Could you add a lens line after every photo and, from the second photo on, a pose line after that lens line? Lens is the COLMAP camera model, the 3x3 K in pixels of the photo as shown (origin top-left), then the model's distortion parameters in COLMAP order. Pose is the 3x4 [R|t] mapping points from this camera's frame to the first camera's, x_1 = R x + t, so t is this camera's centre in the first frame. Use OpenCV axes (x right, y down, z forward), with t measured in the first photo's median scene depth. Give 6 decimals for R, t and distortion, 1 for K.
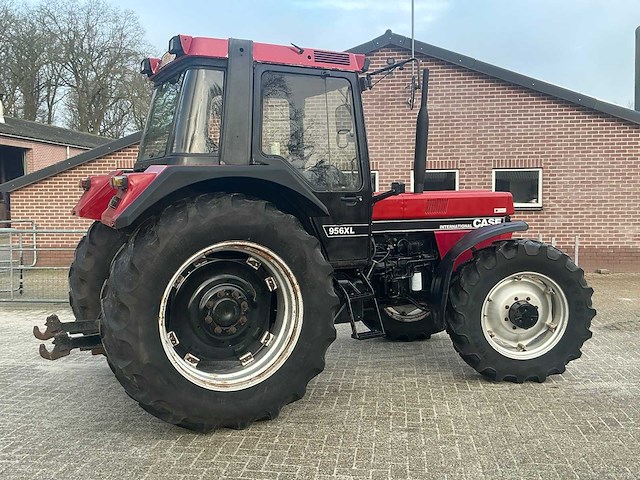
lens RADIAL K [[697.0, 0, 320.0], [0, 697.0, 240.0], [0, 0, 1]] dist [0.139812, -0.315135]
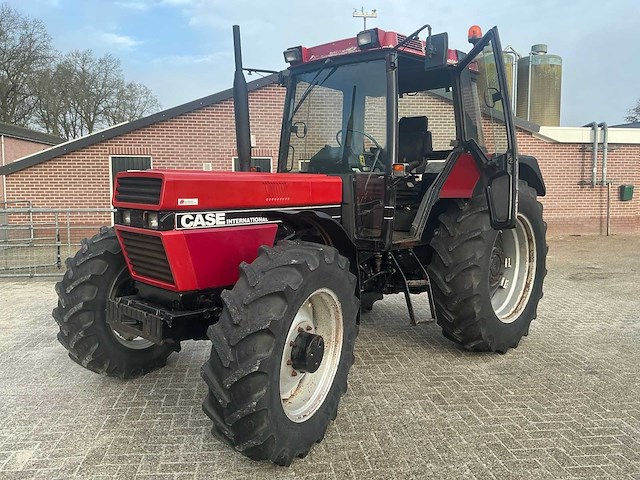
lens RADIAL K [[530.9, 0, 320.0], [0, 530.9, 240.0], [0, 0, 1]] dist [0.072978, -0.135712]
pose [[0.969129, -0.021730, 0.245595, -0.501656], [0.009983, 0.998750, 0.048975, -0.007426], [-0.246352, -0.045012, 0.968135, 0.212849]]
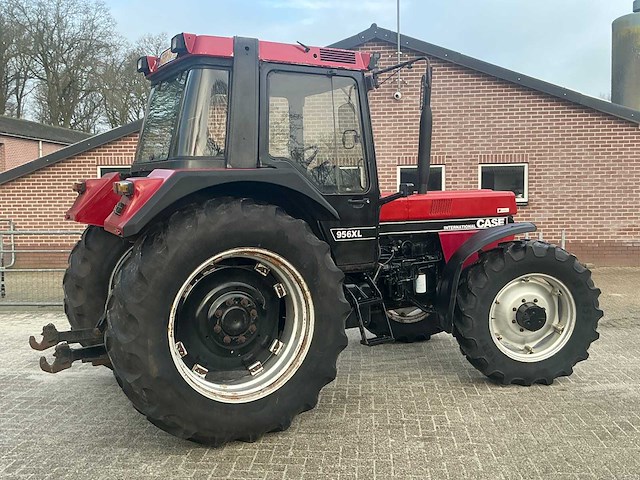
lens RADIAL K [[697.0, 0, 320.0], [0, 697.0, 240.0], [0, 0, 1]] dist [0.139812, -0.315135]
pose [[0.999262, -0.008876, 0.037368, -0.048471], [0.008473, 0.999904, 0.010931, -0.016834], [-0.037462, -0.010606, 0.999242, 0.028749]]
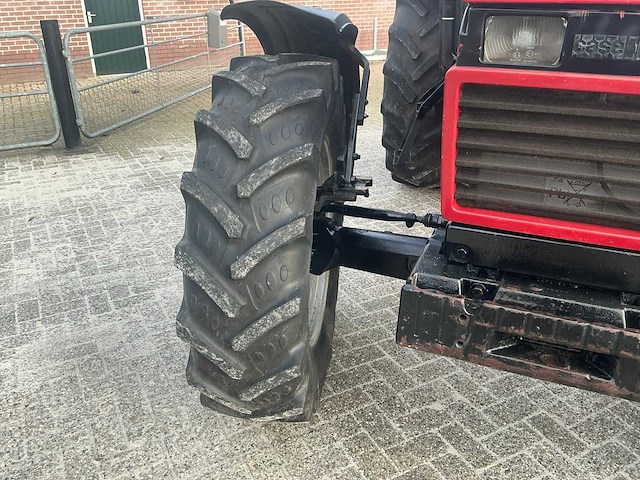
lens RADIAL K [[545.7, 0, 320.0], [0, 545.7, 240.0], [0, 0, 1]] dist [0.108707, -0.218040]
pose [[0.822055, -0.243421, 0.514754, -0.753607], [0.046857, 0.929869, 0.364895, -0.014951], [-0.567477, -0.275844, 0.775809, 0.770479]]
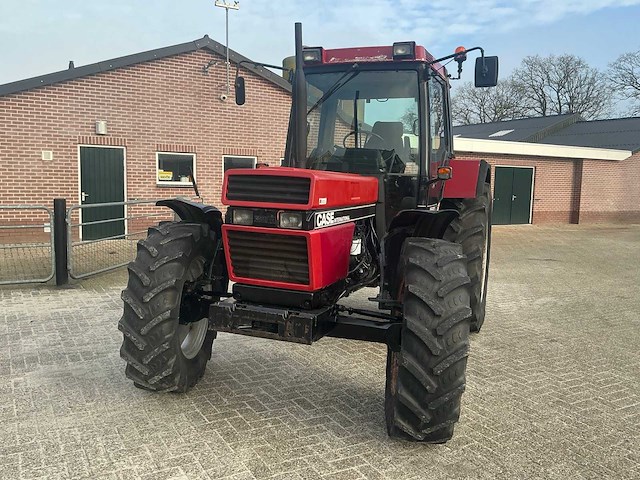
lens RADIAL K [[545.7, 0, 320.0], [0, 545.7, 240.0], [0, 0, 1]] dist [0.108707, -0.218040]
pose [[0.796675, -0.042185, 0.602934, -0.884103], [0.008458, 0.998242, 0.058668, -0.015187], [-0.604349, -0.041639, 0.795631, 0.342427]]
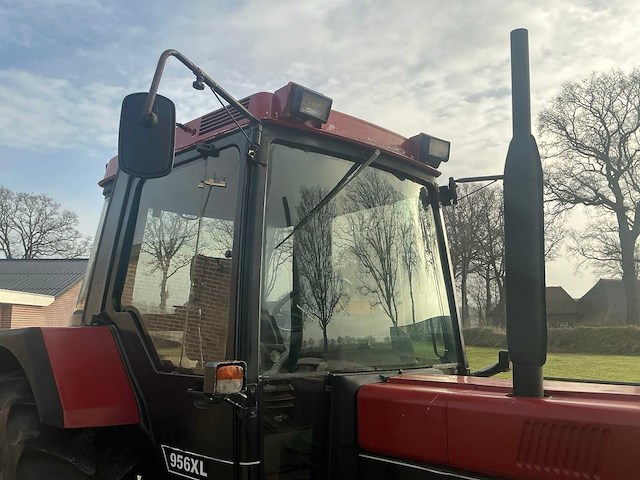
lens RADIAL K [[573.6, 0, 313.2], [0, 573.6, 237.7], [0, 0, 1]] dist [0.083621, -0.166046]
pose [[0.295394, -0.159437, -0.941978, 0.456144], [-0.081004, 0.978246, -0.190978, -0.096866], [0.951935, 0.132718, 0.276053, 0.999977]]
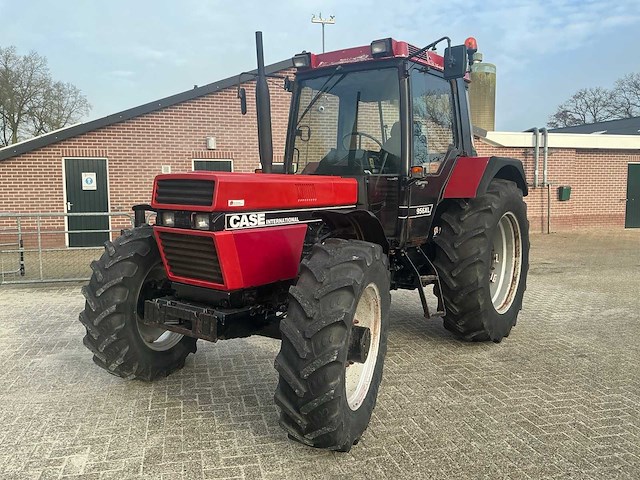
lens RADIAL K [[530.9, 0, 320.0], [0, 530.9, 240.0], [0, 0, 1]] dist [0.072978, -0.135712]
pose [[0.932311, -0.035983, 0.359862, -0.633368], [0.020930, 0.998739, 0.045641, -0.005572], [-0.361051, -0.035019, 0.931888, 0.220866]]
